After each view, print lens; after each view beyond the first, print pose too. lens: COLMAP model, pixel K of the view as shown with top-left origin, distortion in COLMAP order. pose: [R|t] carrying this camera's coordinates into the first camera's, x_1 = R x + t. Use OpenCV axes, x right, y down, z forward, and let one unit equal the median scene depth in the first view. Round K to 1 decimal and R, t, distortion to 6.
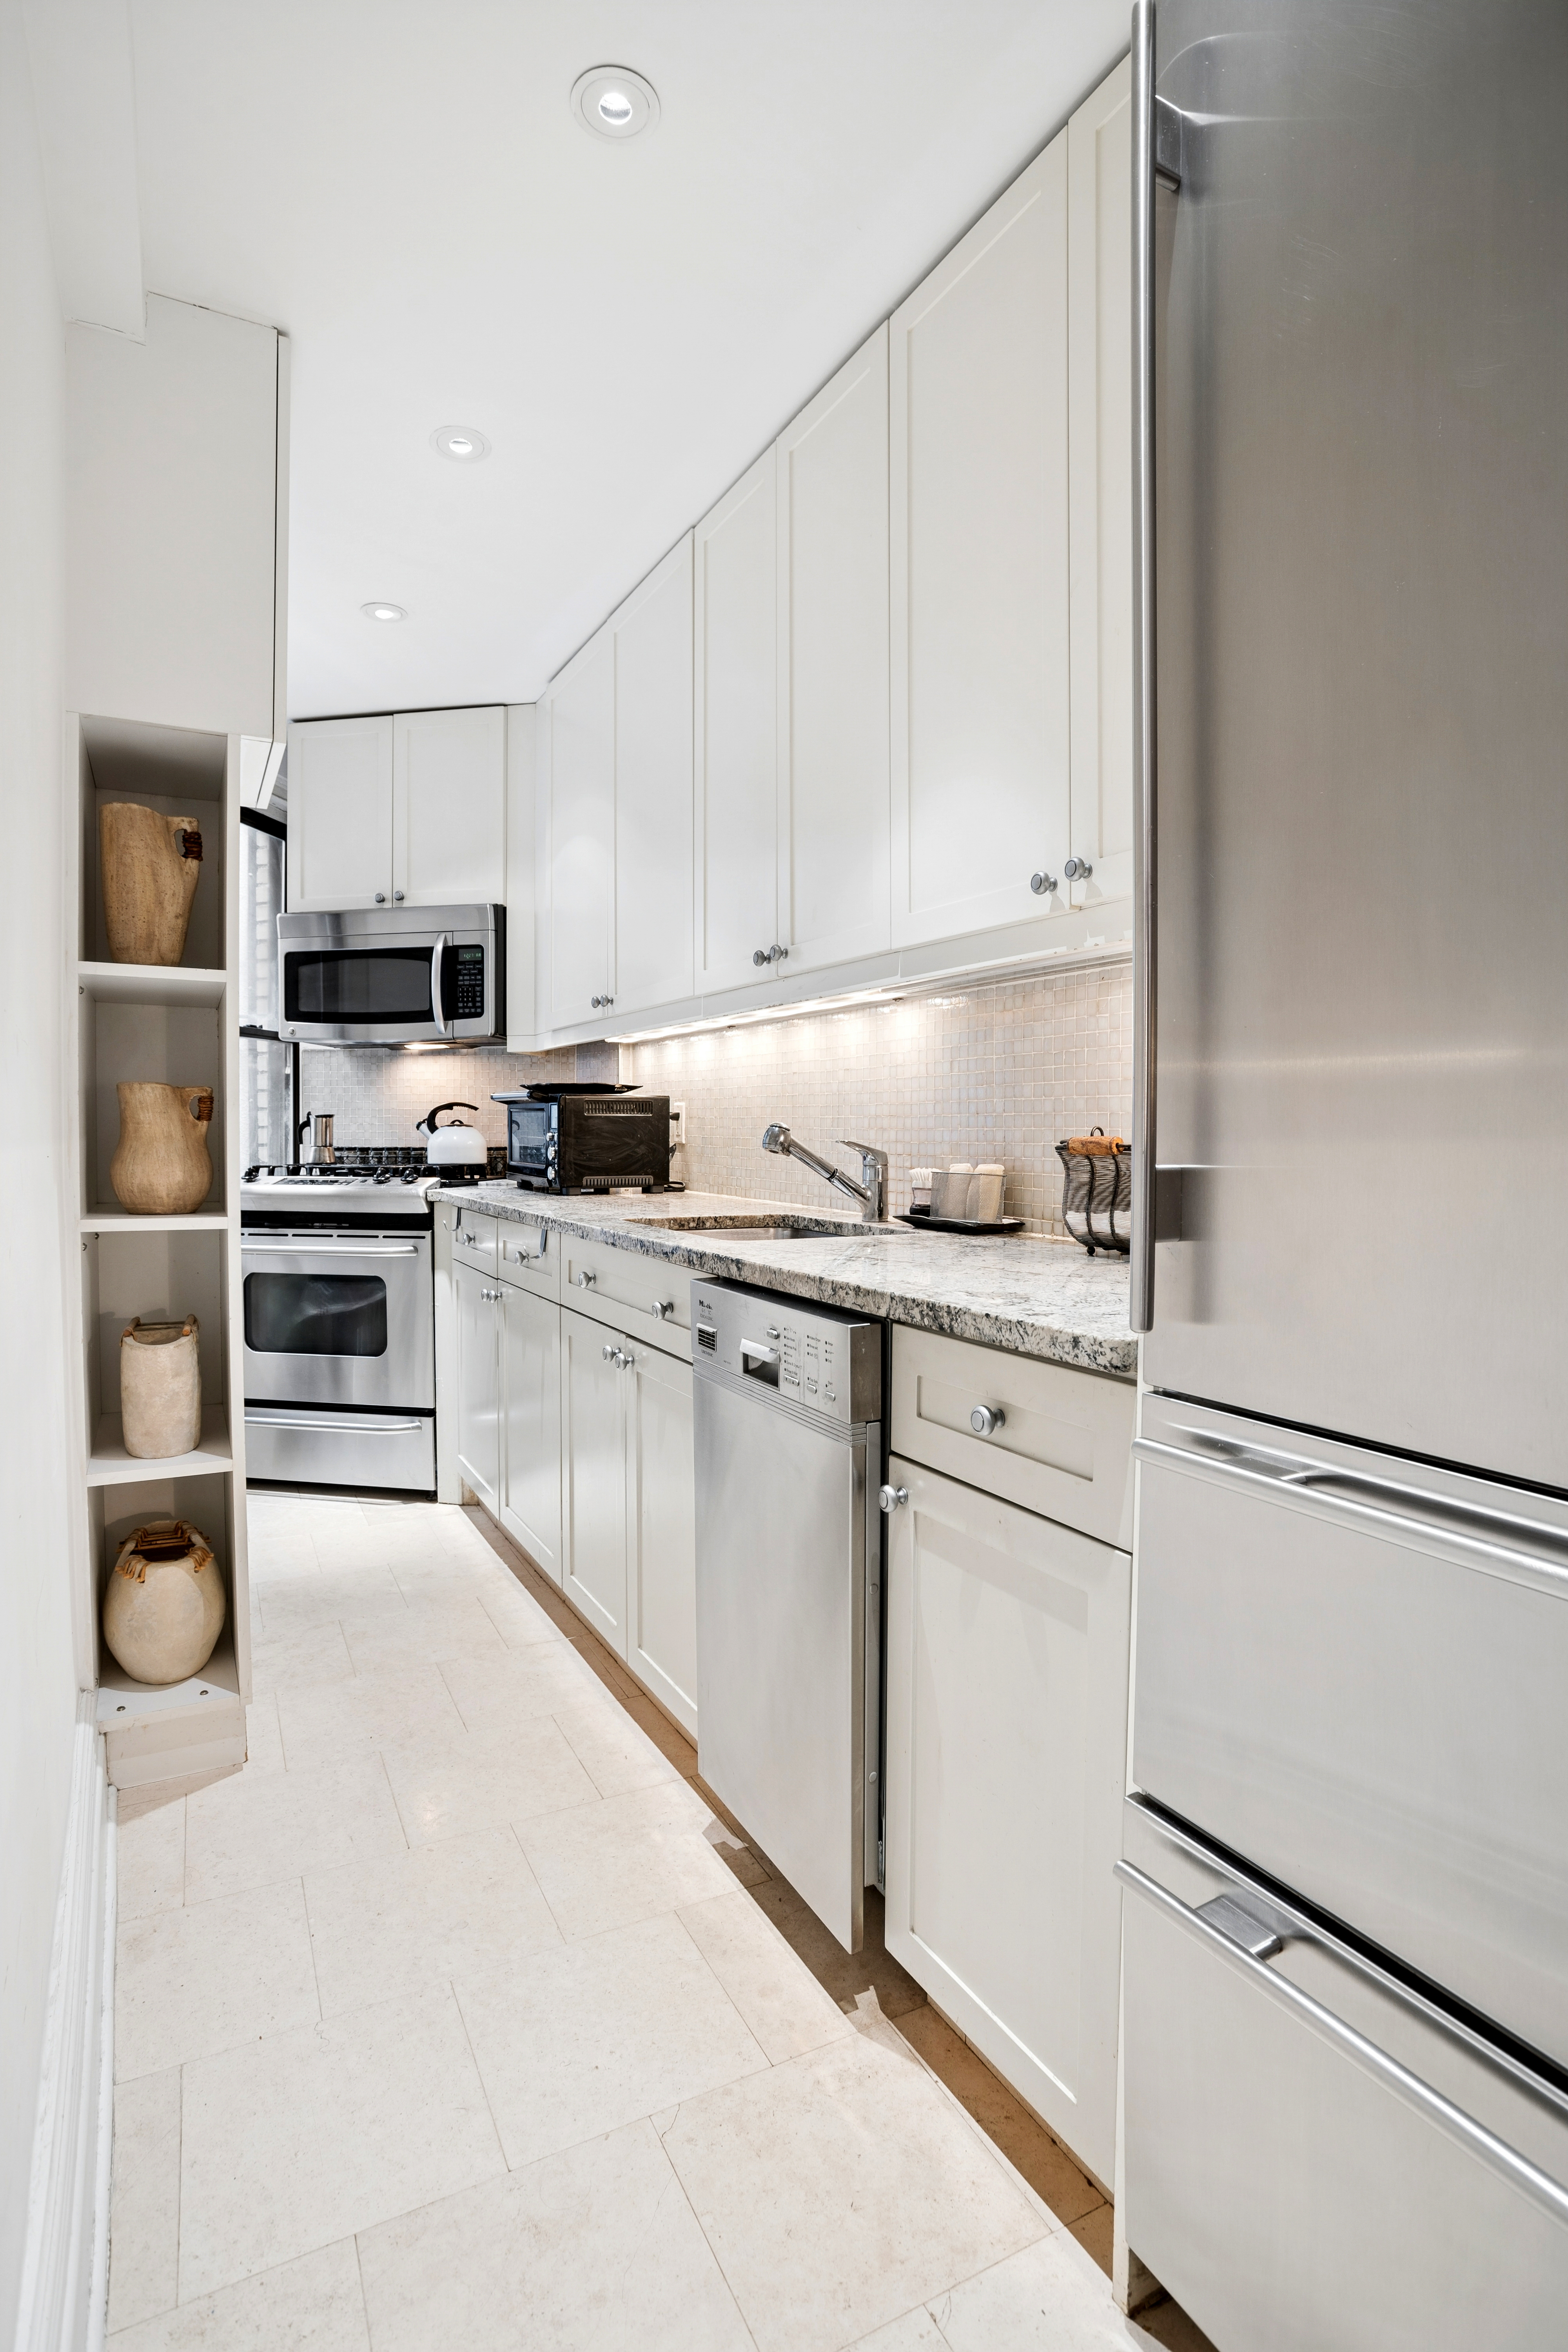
lens RADIAL K [[1153.3, 0, 784.0], [0, 1153.3, 1176.0], [0, 0, 1]] dist [-0.072864, 0.027066]
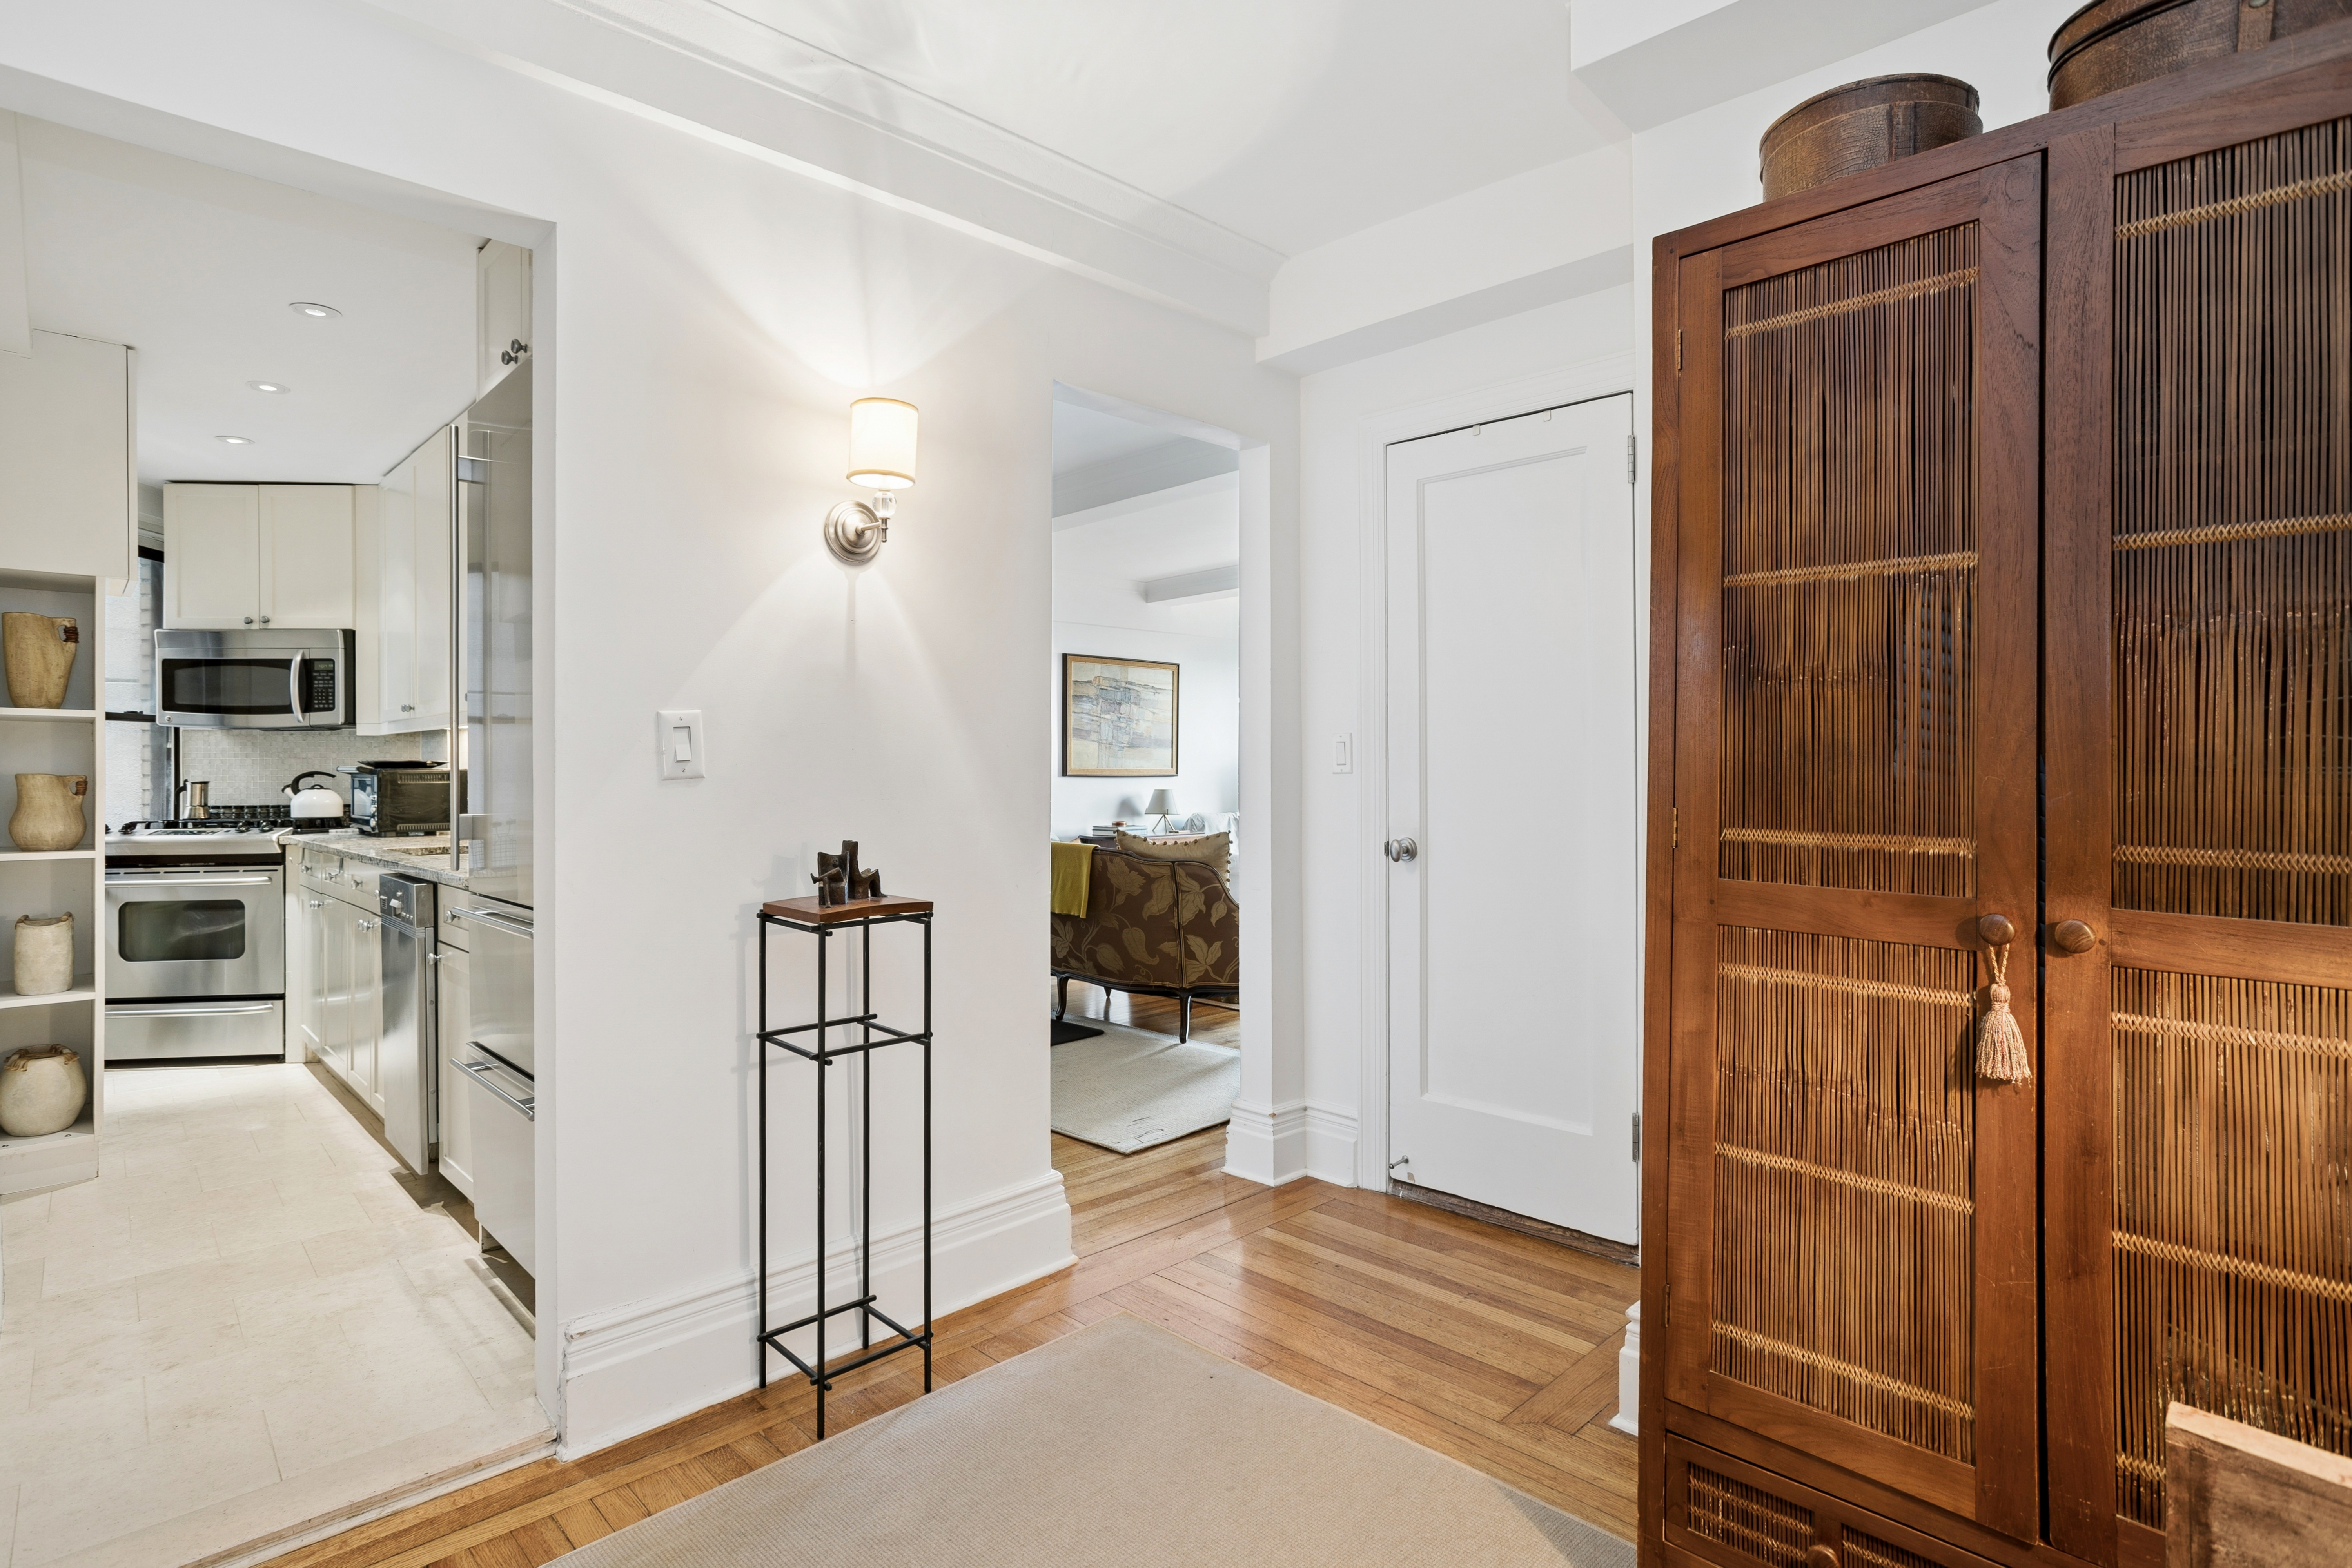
lens RADIAL K [[1195.2, 0, 1173.9], [0, 1195.2, 768.5], [0, 0, 1]] dist [0.001359, 0.000905]
pose [[0.966567, -0.008470, 0.256273, 0.365497], [0.019228, 0.999035, -0.039499, 0.007824], [-0.255691, 0.043106, 0.965797, -0.686530]]
